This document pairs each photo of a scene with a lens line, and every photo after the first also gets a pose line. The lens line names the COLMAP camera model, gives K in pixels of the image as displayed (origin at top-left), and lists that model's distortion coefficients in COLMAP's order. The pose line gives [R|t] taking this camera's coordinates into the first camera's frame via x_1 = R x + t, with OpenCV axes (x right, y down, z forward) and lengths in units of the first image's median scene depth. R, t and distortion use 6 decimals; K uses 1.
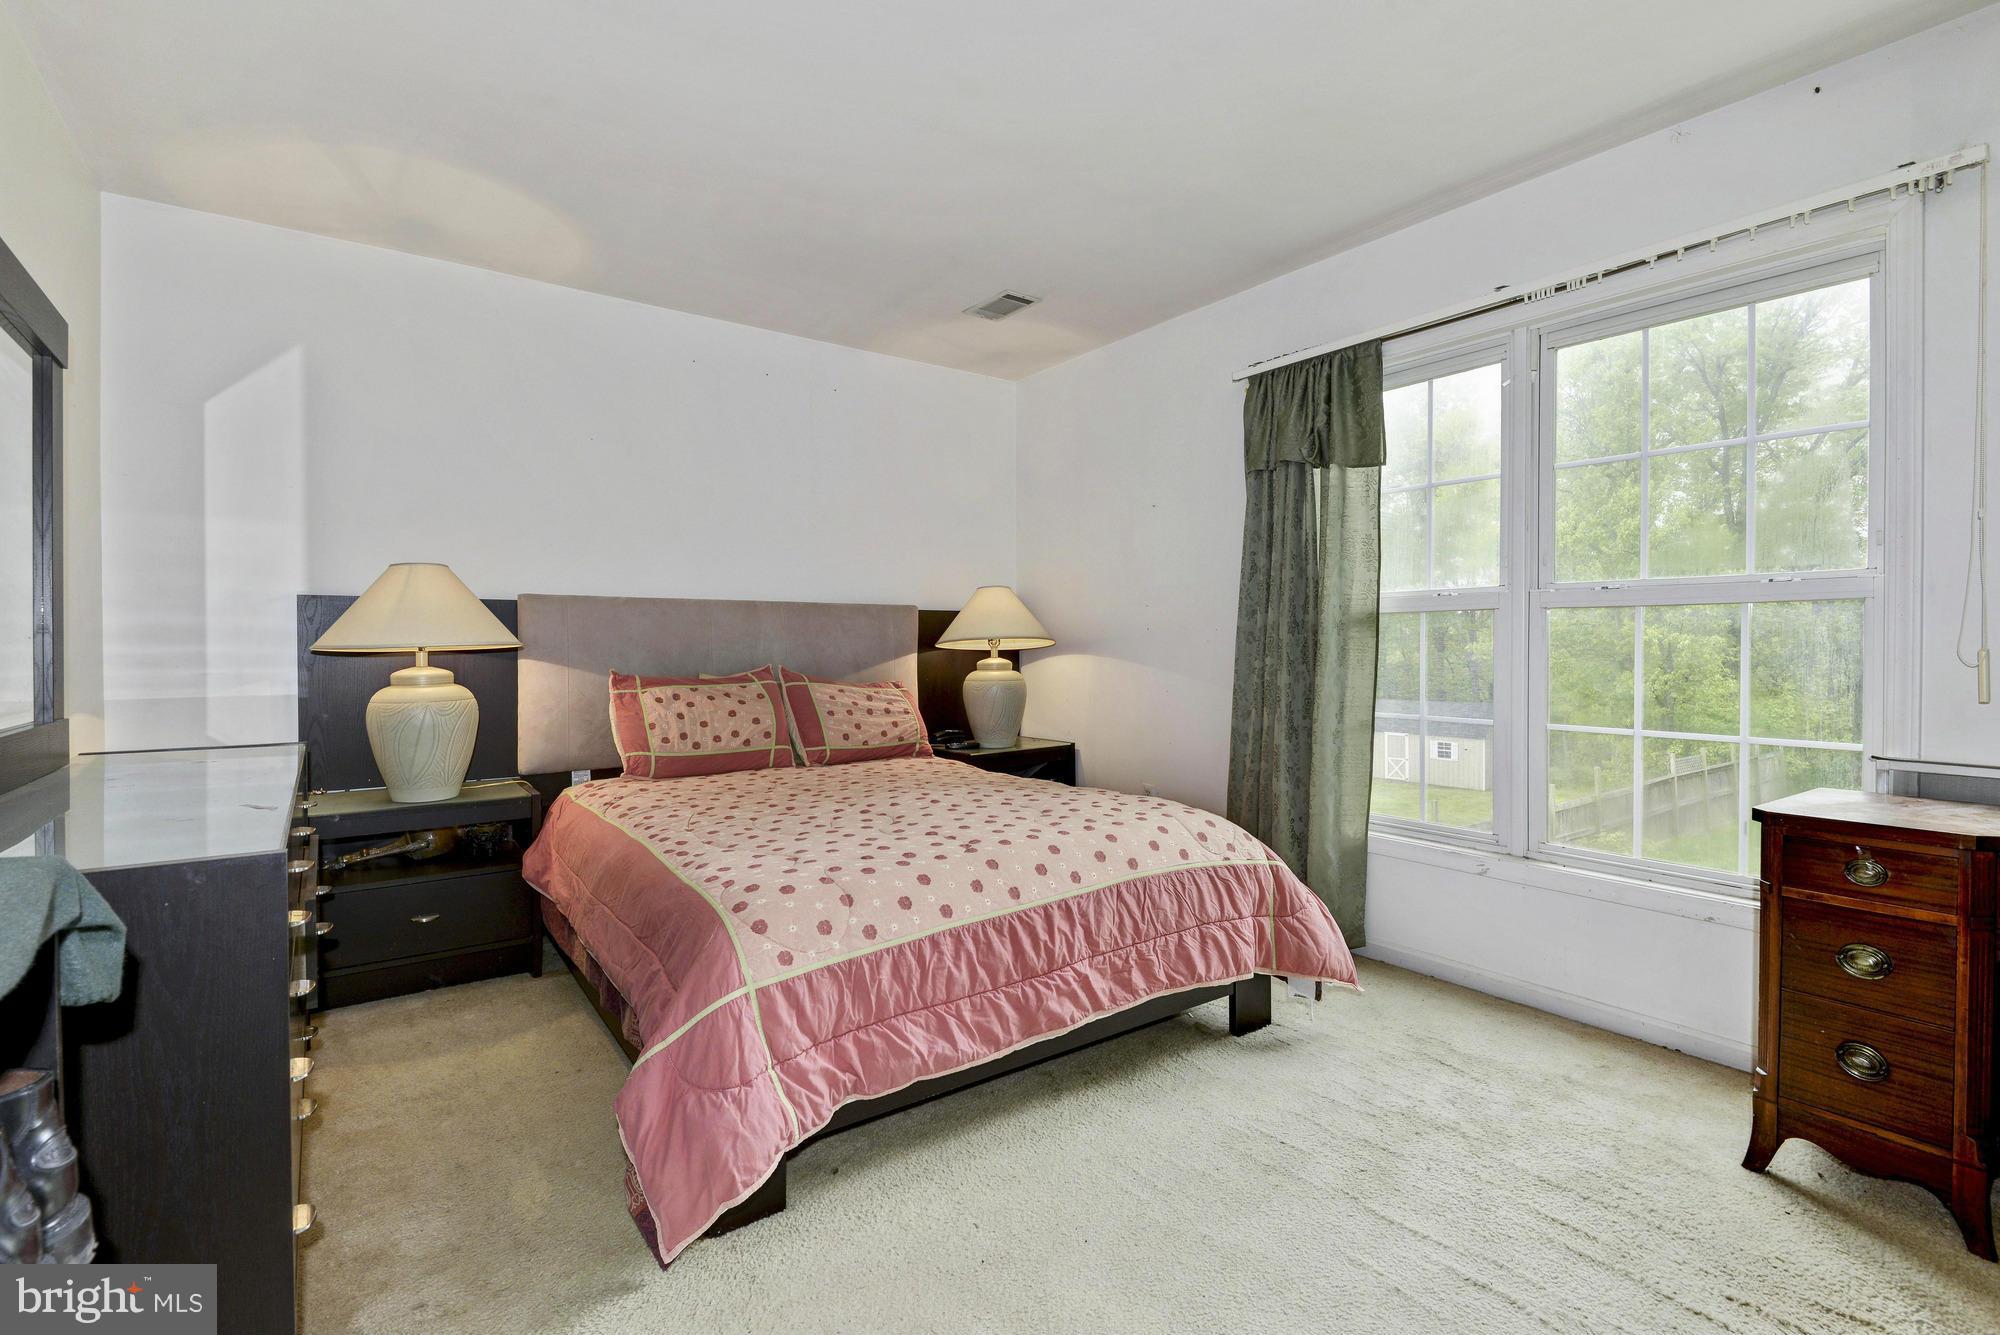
lens RADIAL K [[943.1, 0, 1005.8], [0, 943.1, 658.1], [0, 0, 1]] dist [-0.000064, -0.010671]
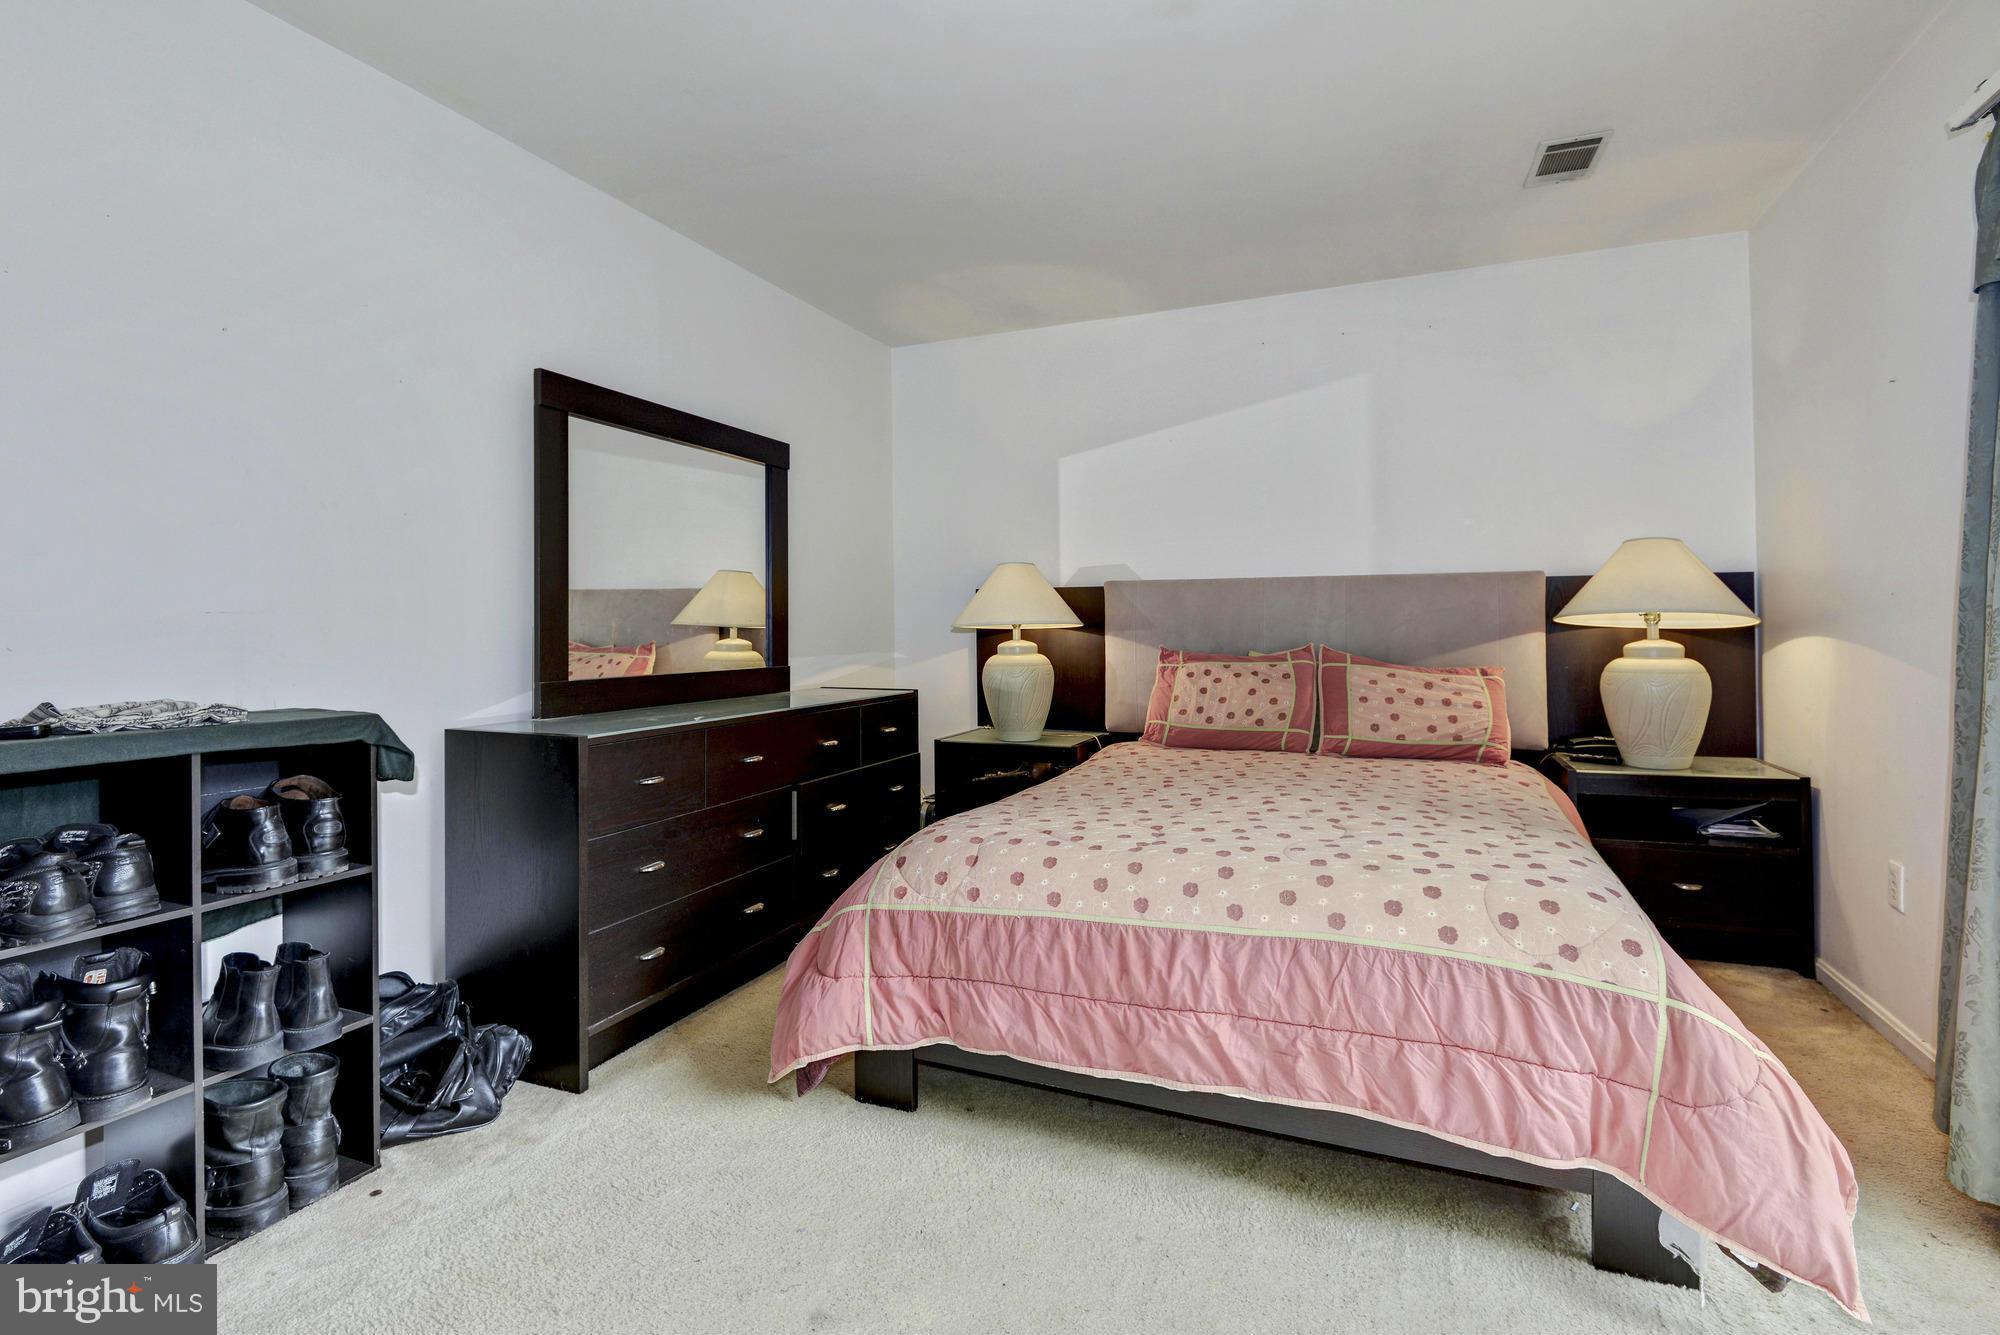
lens RADIAL K [[942.1, 0, 995.2], [0, 942.1, 623.8], [0, 0, 1]] dist [0.001861, -0.011985]
pose [[0.486988, -0.001086, -0.873408, 0.610032], [-0.008688, 0.999944, -0.006088, -0.006155], [0.873366, 0.010553, 0.486951, 0.384535]]
